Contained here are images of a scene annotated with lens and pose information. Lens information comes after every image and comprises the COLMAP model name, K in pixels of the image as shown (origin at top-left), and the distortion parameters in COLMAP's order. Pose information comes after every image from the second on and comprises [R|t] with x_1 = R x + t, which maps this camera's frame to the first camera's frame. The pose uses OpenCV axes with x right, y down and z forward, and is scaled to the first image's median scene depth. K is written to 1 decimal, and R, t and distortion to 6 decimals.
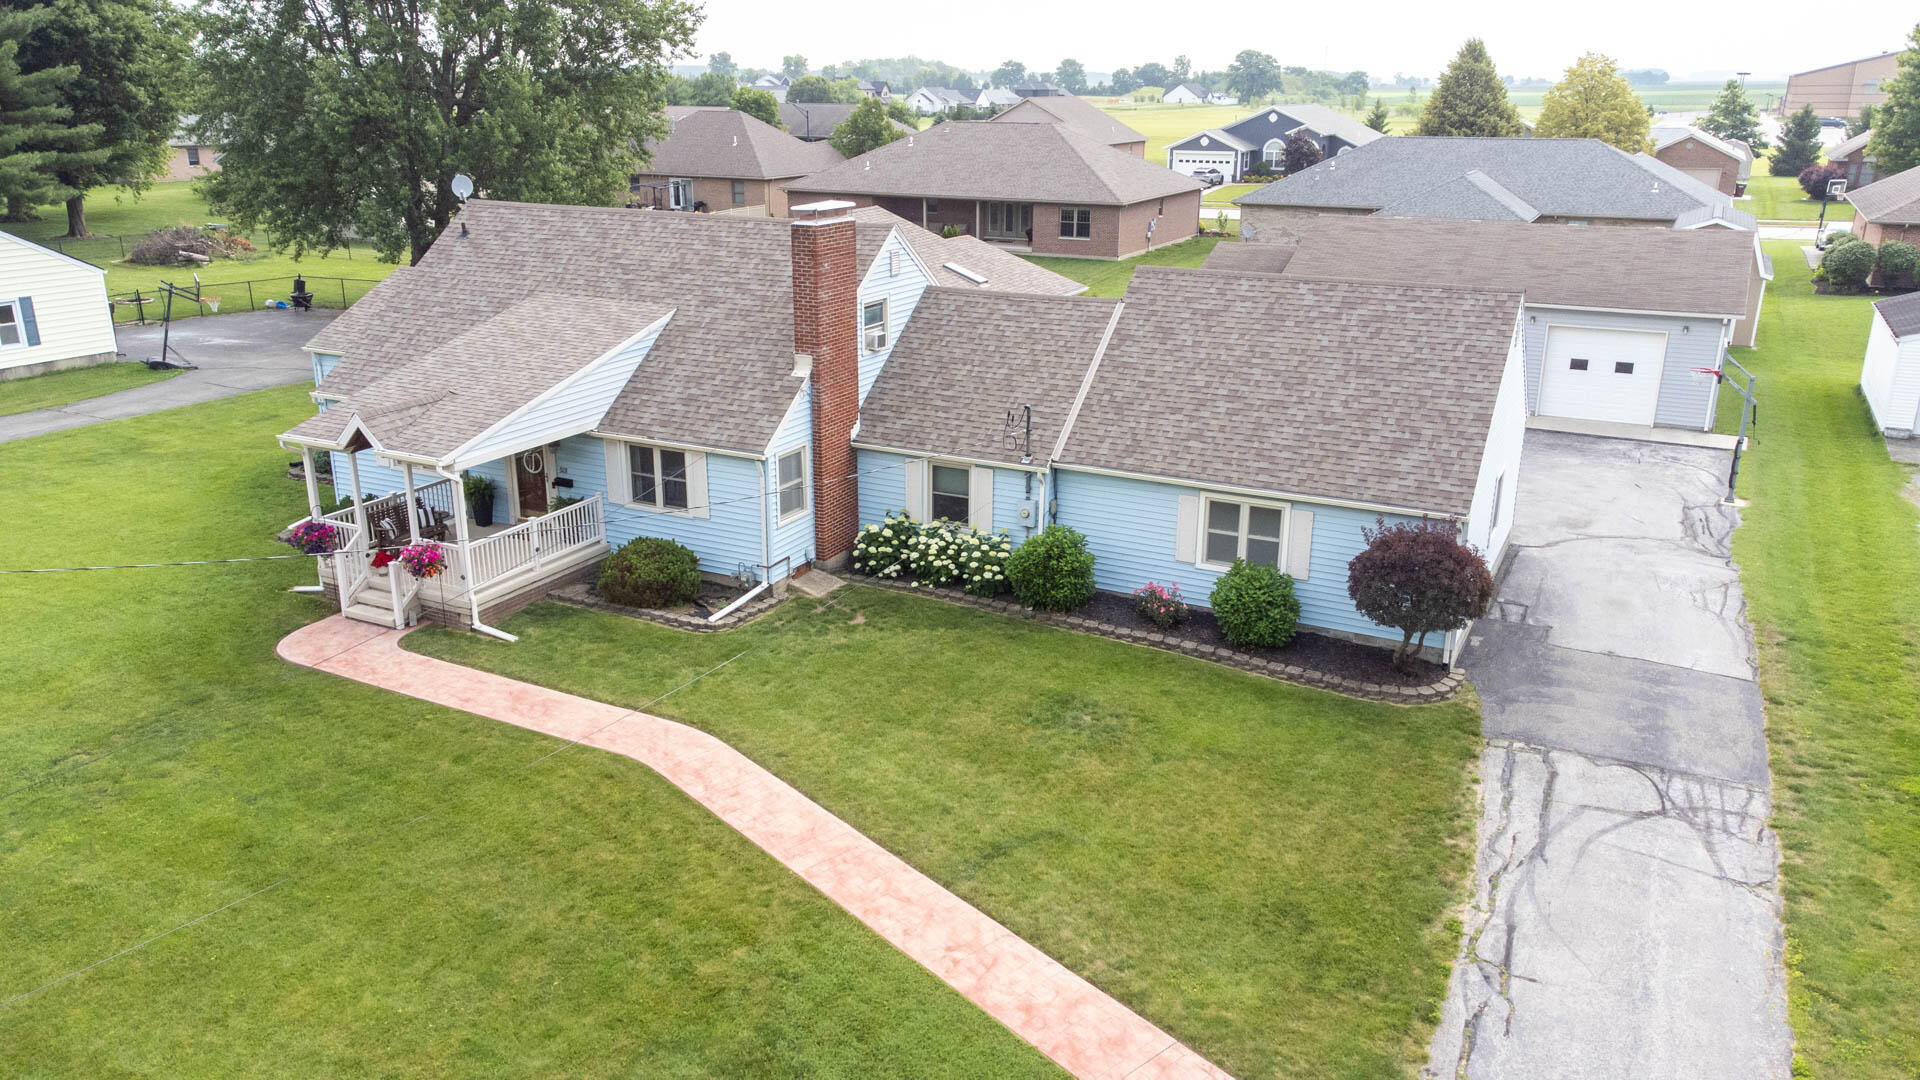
lens RADIAL K [[1425.4, 0, 970.9], [0, 1425.4, 538.9], [0, 0, 1]] dist [0.025640, 0.043016]
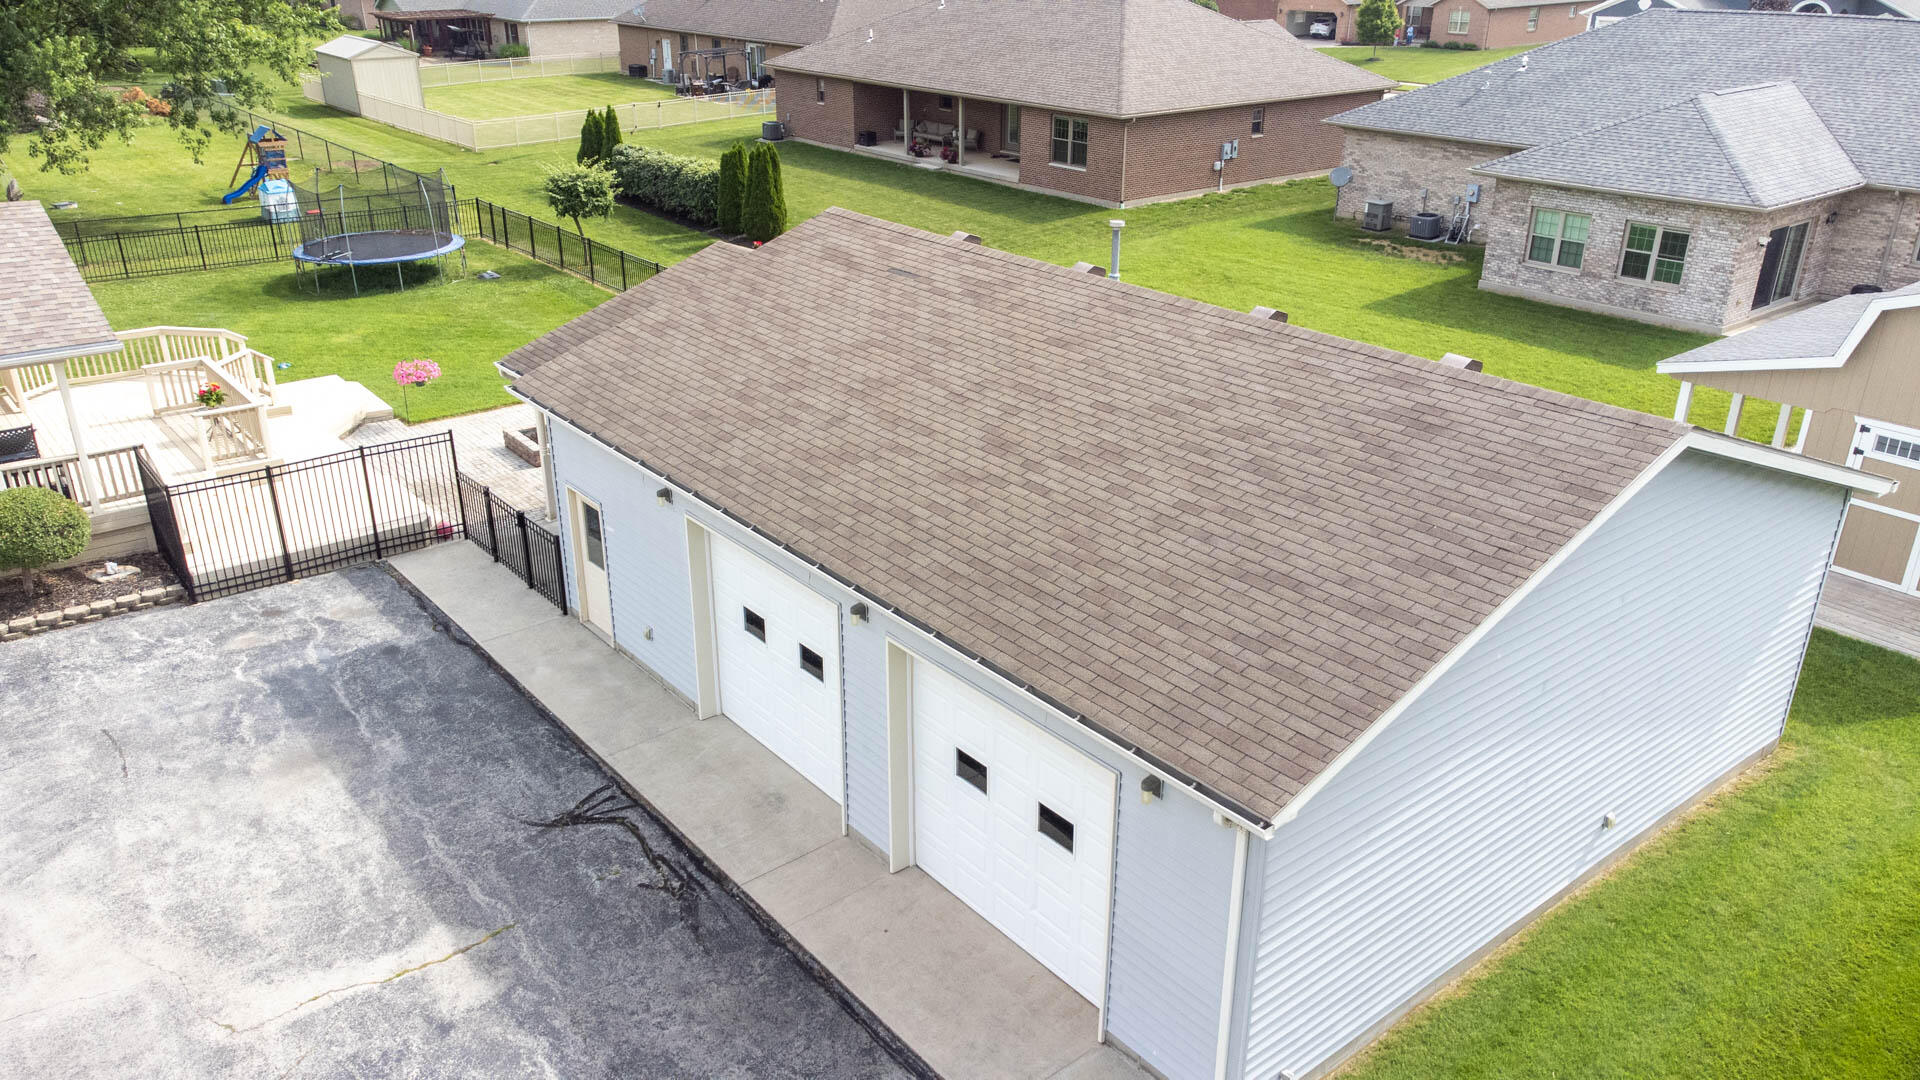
lens RADIAL K [[1425.4, 0, 956.0], [0, 1425.4, 532.2], [0, 0, 1]] dist [0.025640, 0.043016]
pose [[0.910738, 0.162525, -0.379660, 0.930787], [-0.128045, 0.985130, 0.114557, -0.367714], [0.392633, -0.055718, 0.918006, 1.221497]]
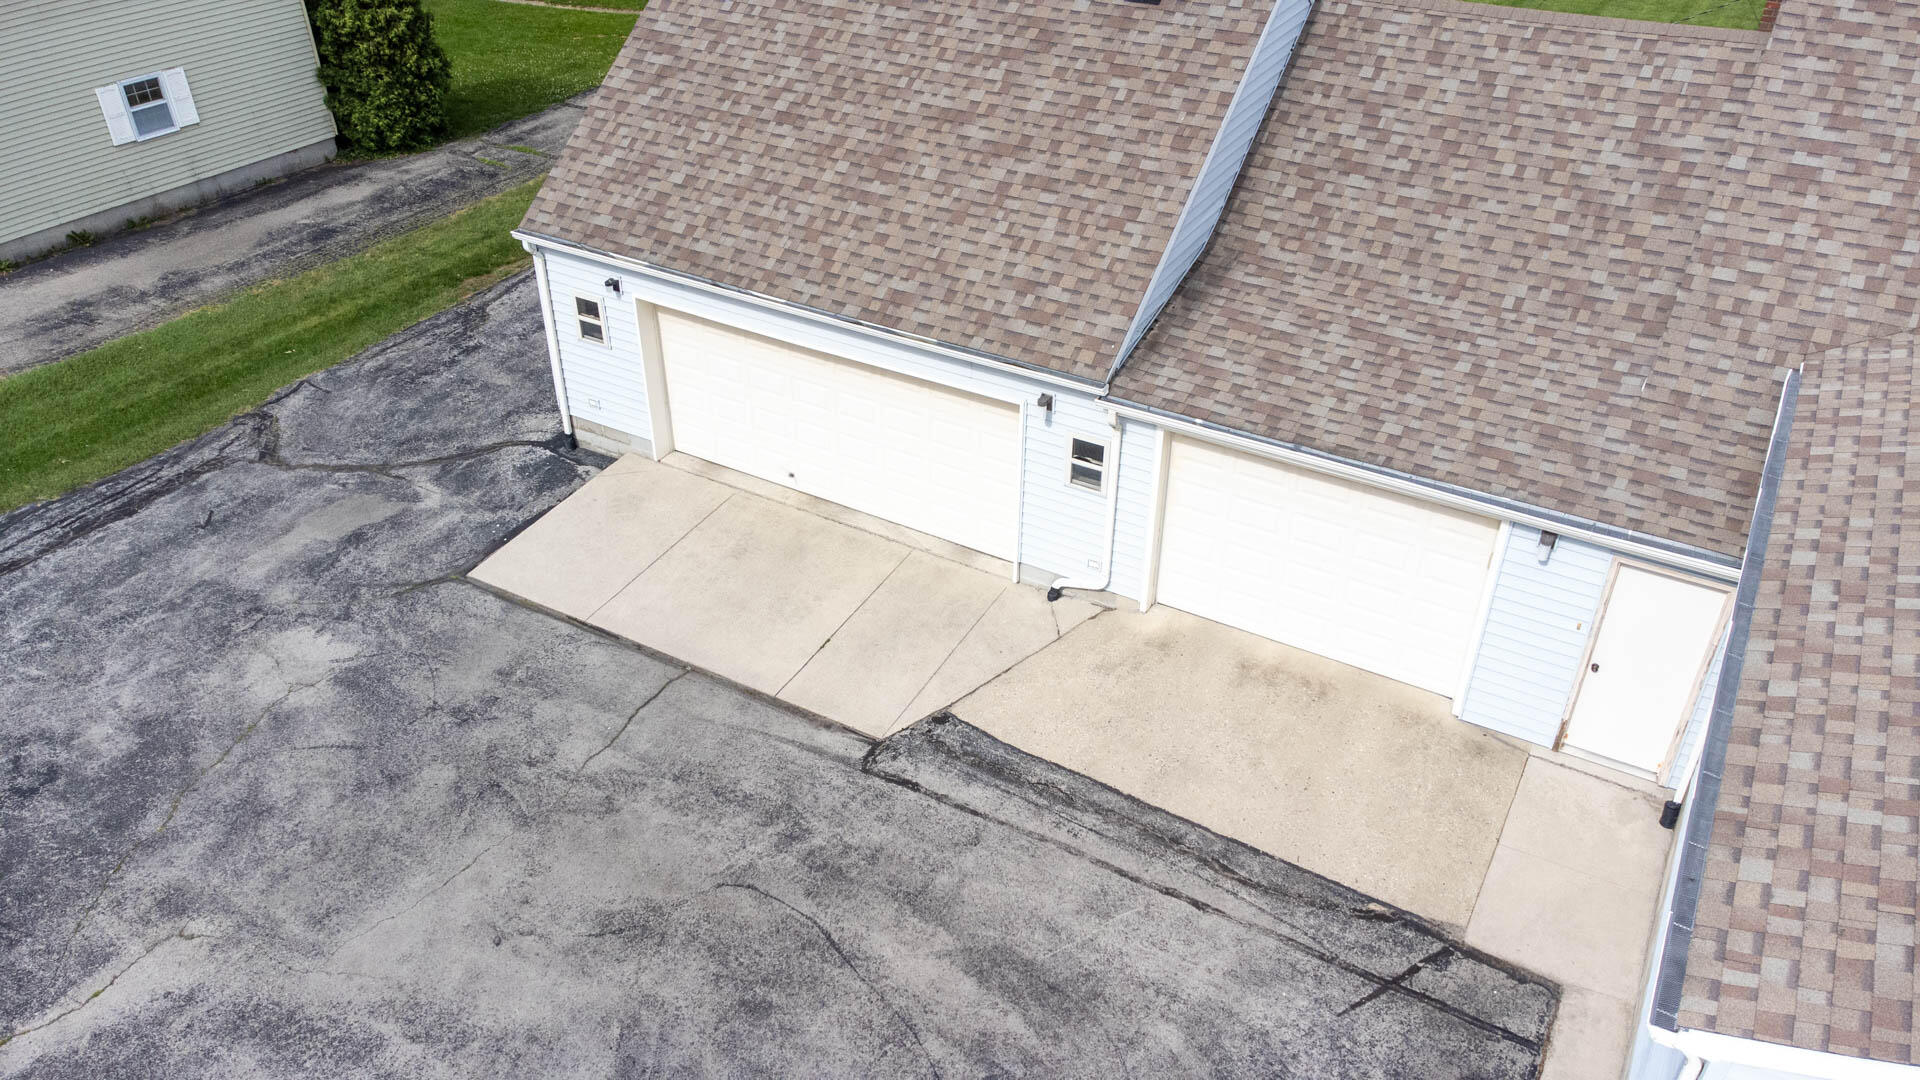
lens RADIAL K [[1425.4, 0, 956.6], [0, 1425.4, 538.6], [0, 0, 1]] dist [0.025640, 0.043016]
pose [[-0.998065, -0.042927, 0.044988, 0.246436], [0.008910, 0.617295, 0.786682, -0.545800], [-0.061541, 0.785560, -0.615718, 1.770214]]
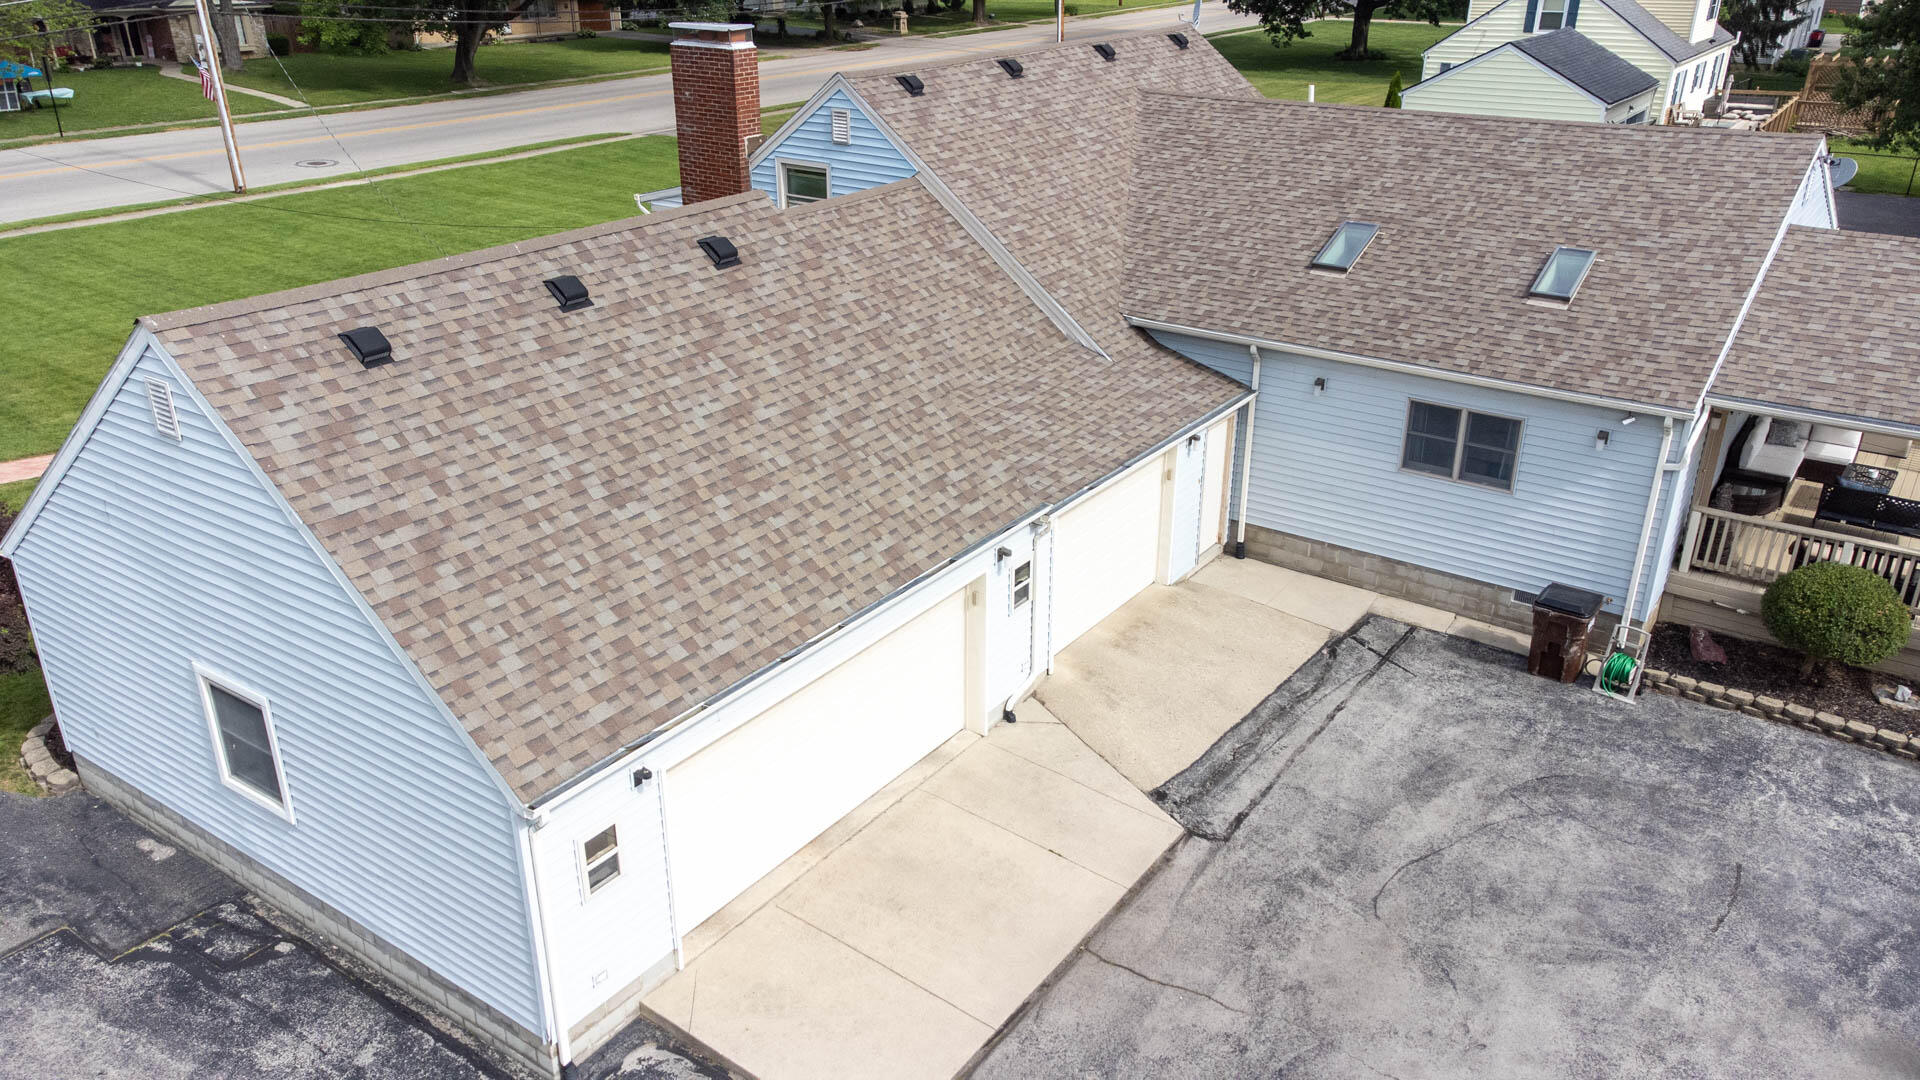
lens RADIAL K [[1425.4, 0, 953.2], [0, 1425.4, 534.8], [0, 0, 1]] dist [0.025640, 0.043016]
pose [[-0.158109, 0.395280, -0.904851, 0.840097], [-0.305175, 0.851952, 0.425496, -0.412862], [0.939079, 0.343413, -0.014072, 1.357384]]
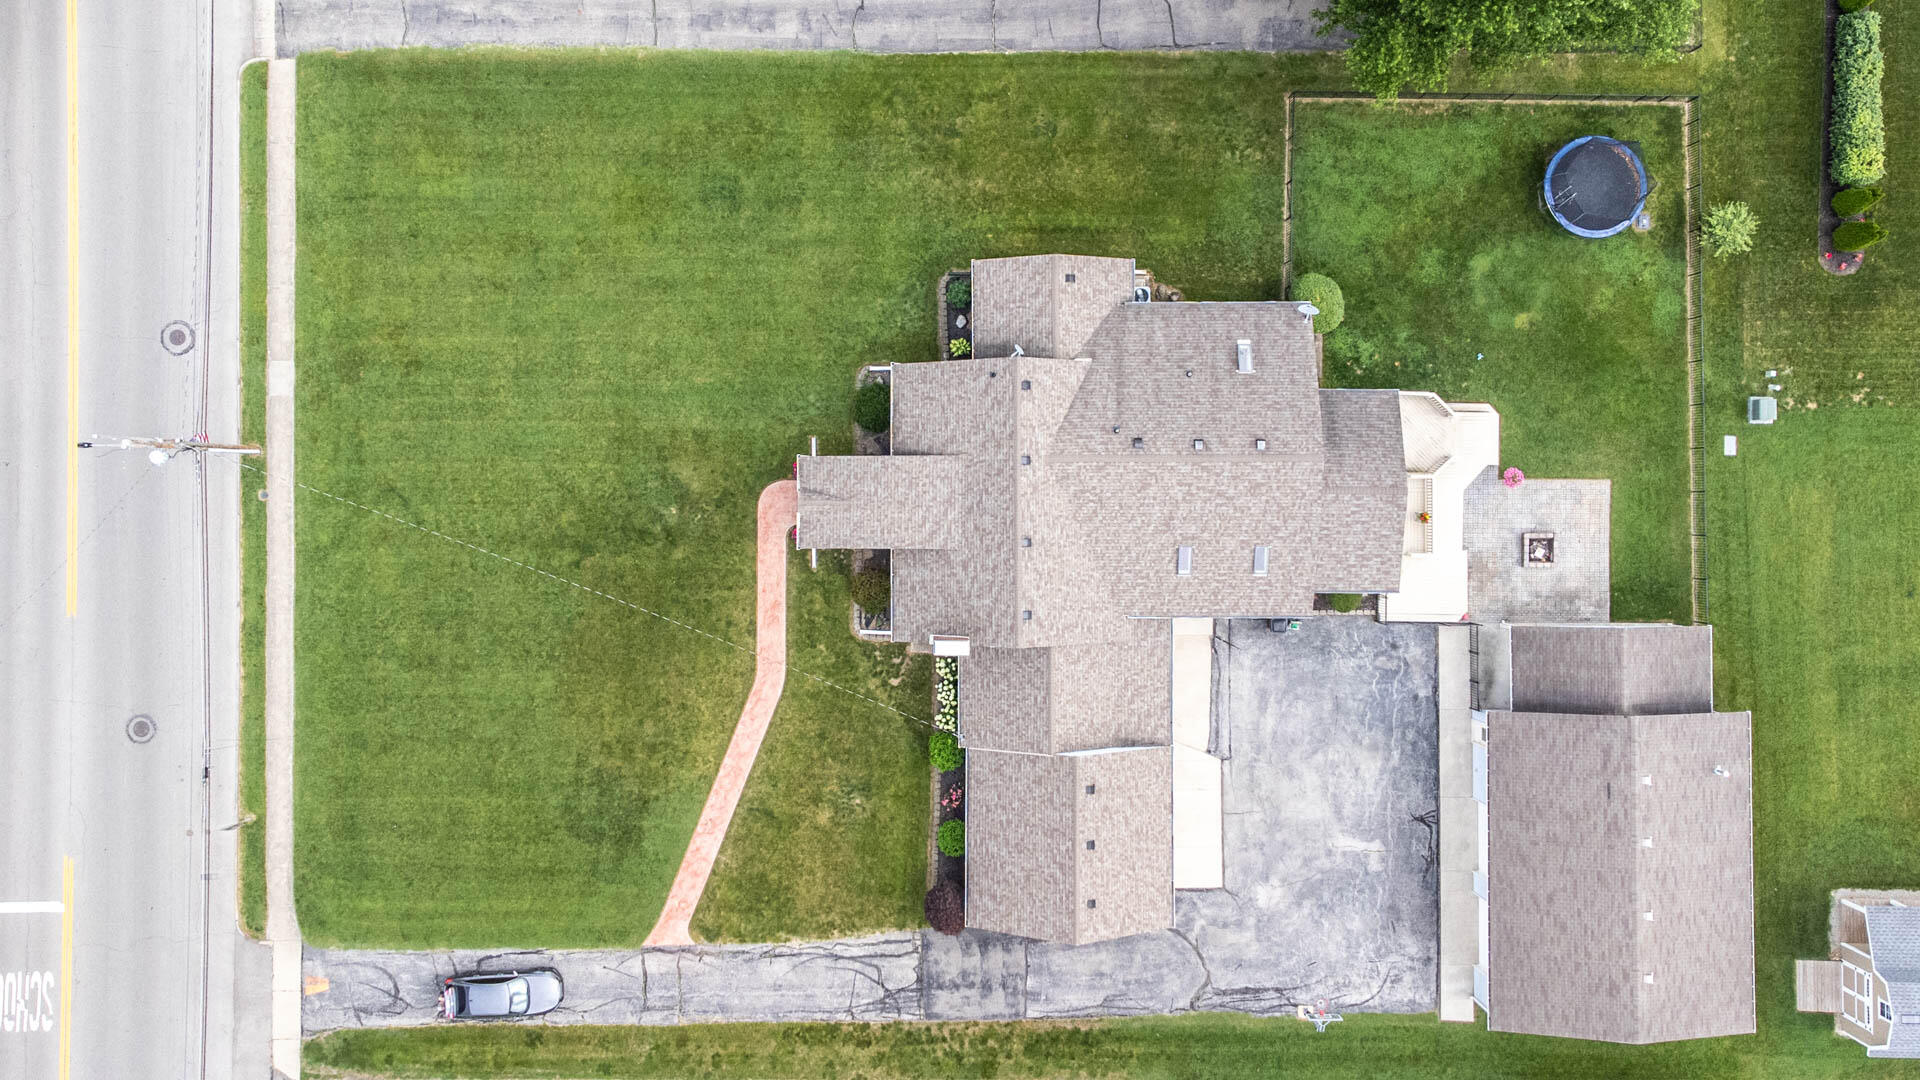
lens RADIAL K [[1876.1, 0, 893.9], [0, 1876.1, 474.5], [0, 0, 1]] dist [0.023660, 0.000000]
pose [[0.447936, 0.893741, -0.024088, -0.329099], [-0.263873, 0.157897, 0.951546, -3.128359], [0.854239, -0.419875, 0.306562, 0.199796]]
